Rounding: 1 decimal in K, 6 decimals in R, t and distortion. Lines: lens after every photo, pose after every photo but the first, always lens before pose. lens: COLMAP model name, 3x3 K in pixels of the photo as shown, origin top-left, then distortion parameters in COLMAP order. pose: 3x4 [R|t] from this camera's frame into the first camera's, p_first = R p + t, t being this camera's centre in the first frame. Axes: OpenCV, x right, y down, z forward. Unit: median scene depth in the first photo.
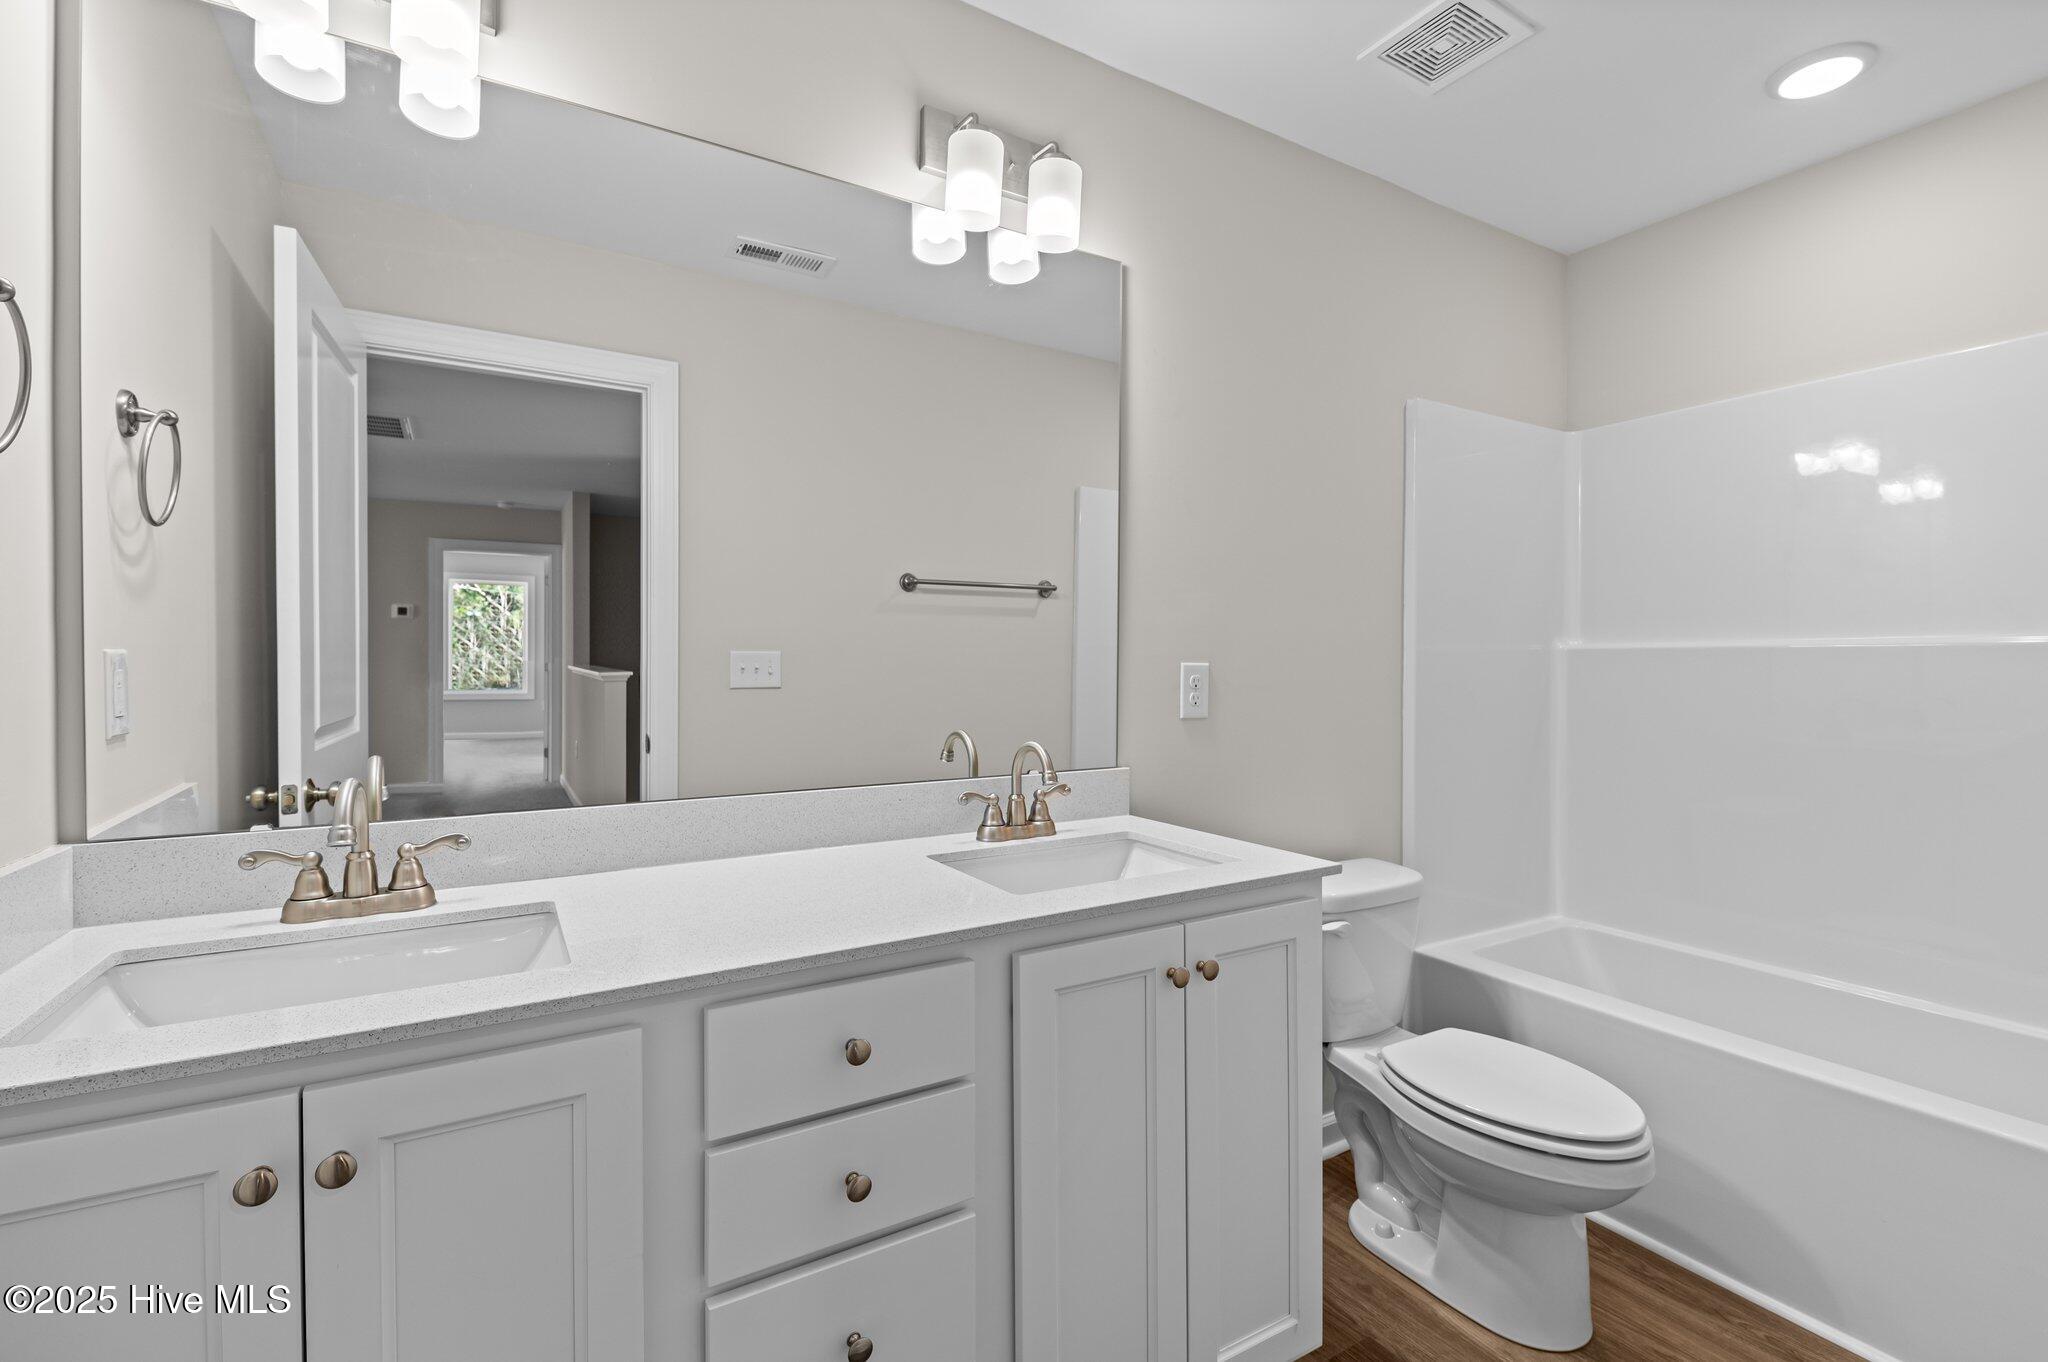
lens RADIAL K [[1171.7, 0, 1024.0], [0, 1171.7, 681.0], [0, 0, 1]] dist [0.002017, 0.000143]
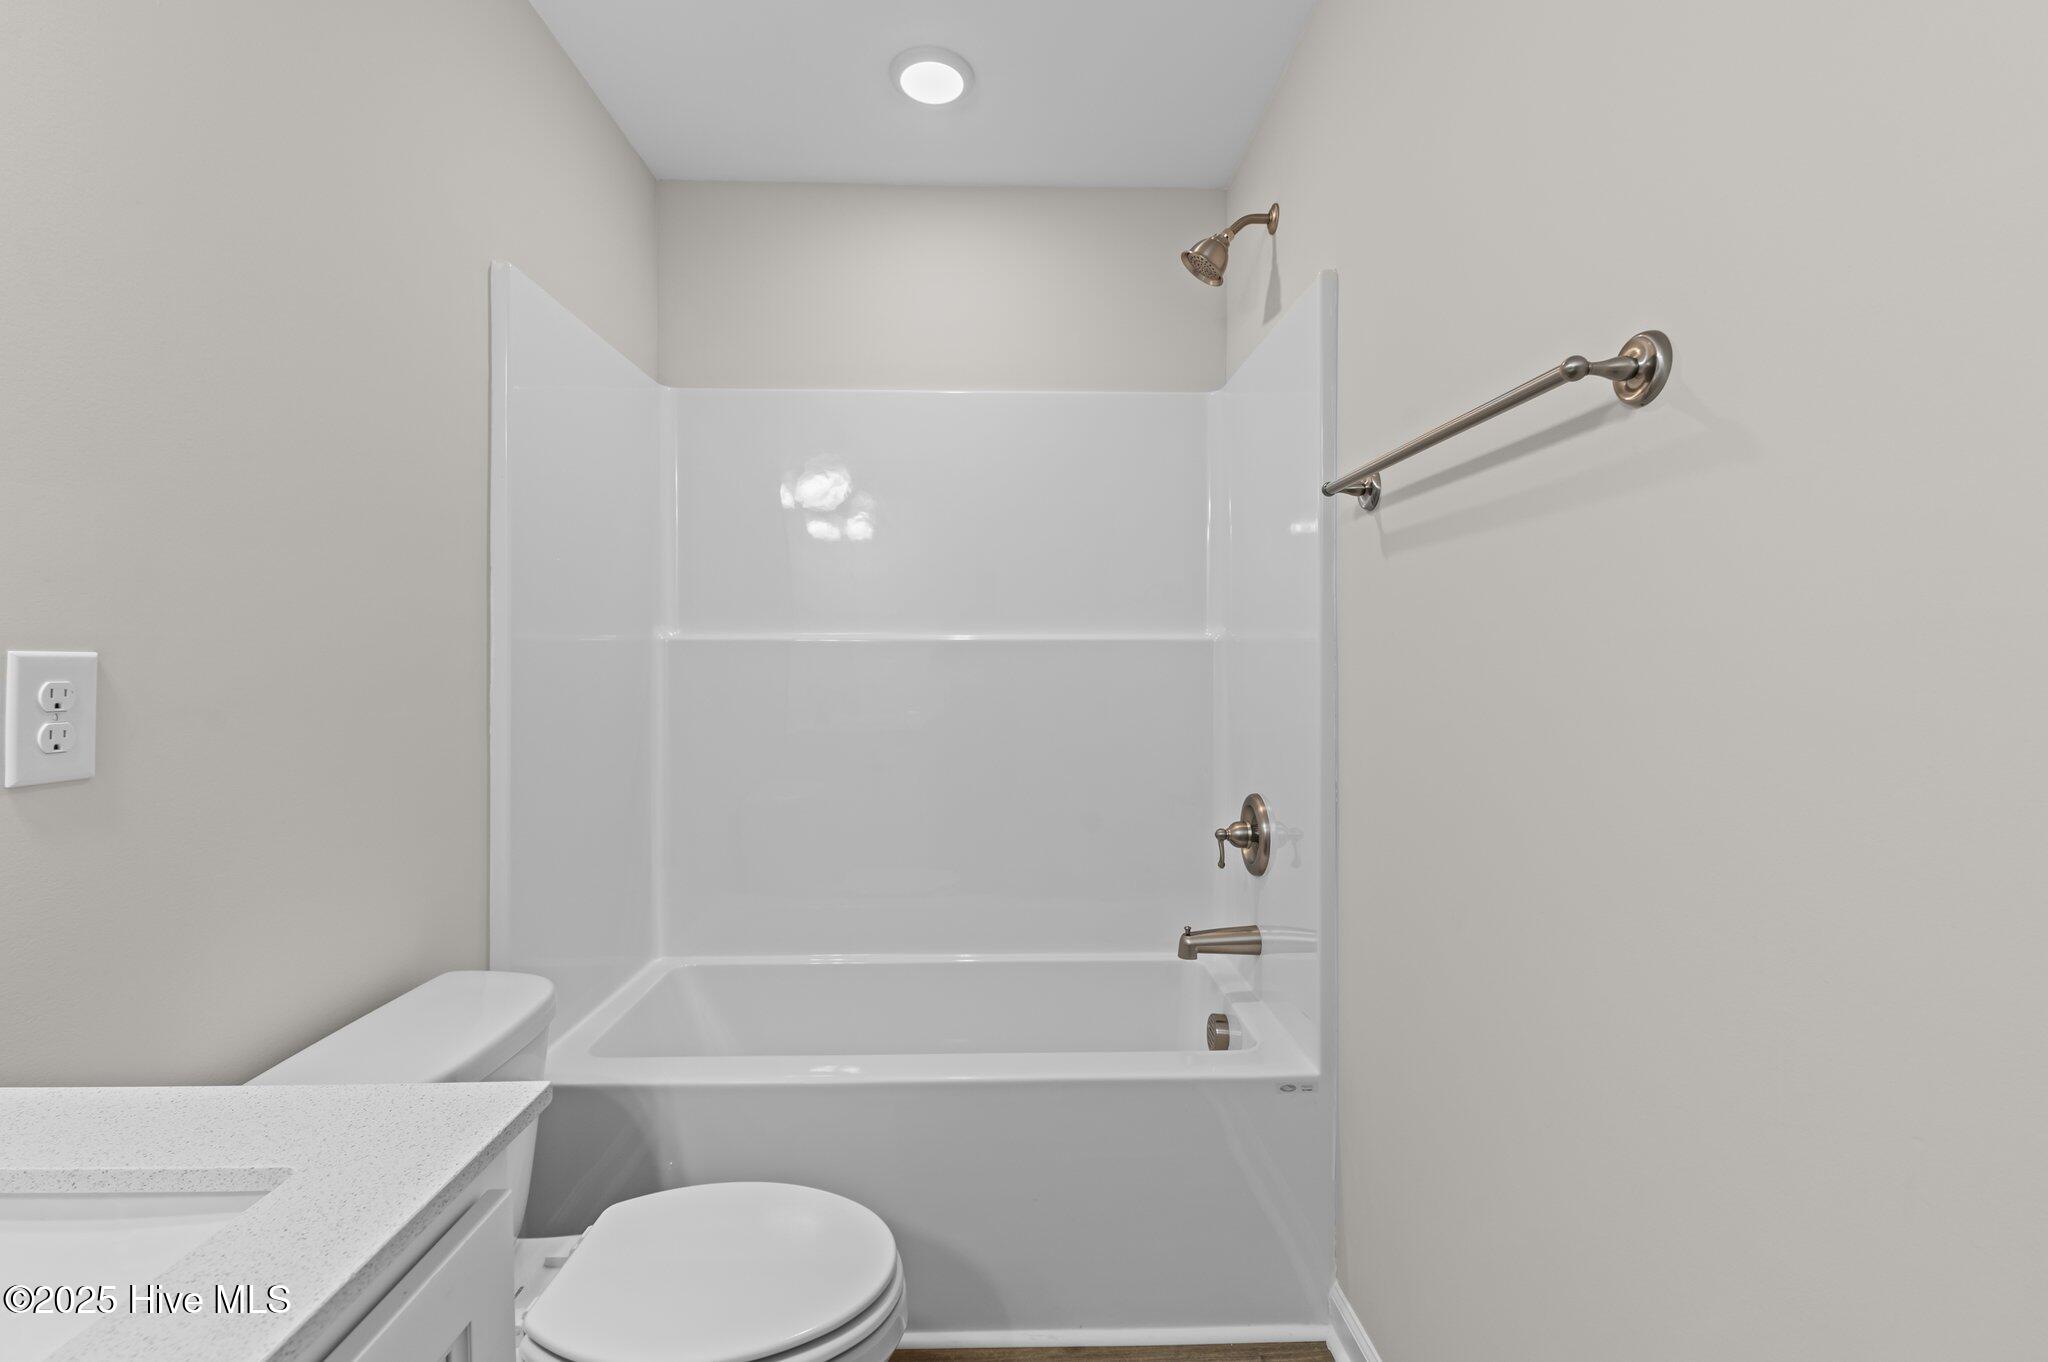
lens RADIAL K [[950.0, 0, 1026.9], [0, 950.0, 646.6], [0, 0, 1]] dist [0.004202, 0.000624]
pose [[0.582156, 0.011190, 0.813000, 0.054440], [0.005305, 0.999832, -0.017560, -0.008946], [-0.813060, 0.014536, 0.581998, 0.404646]]
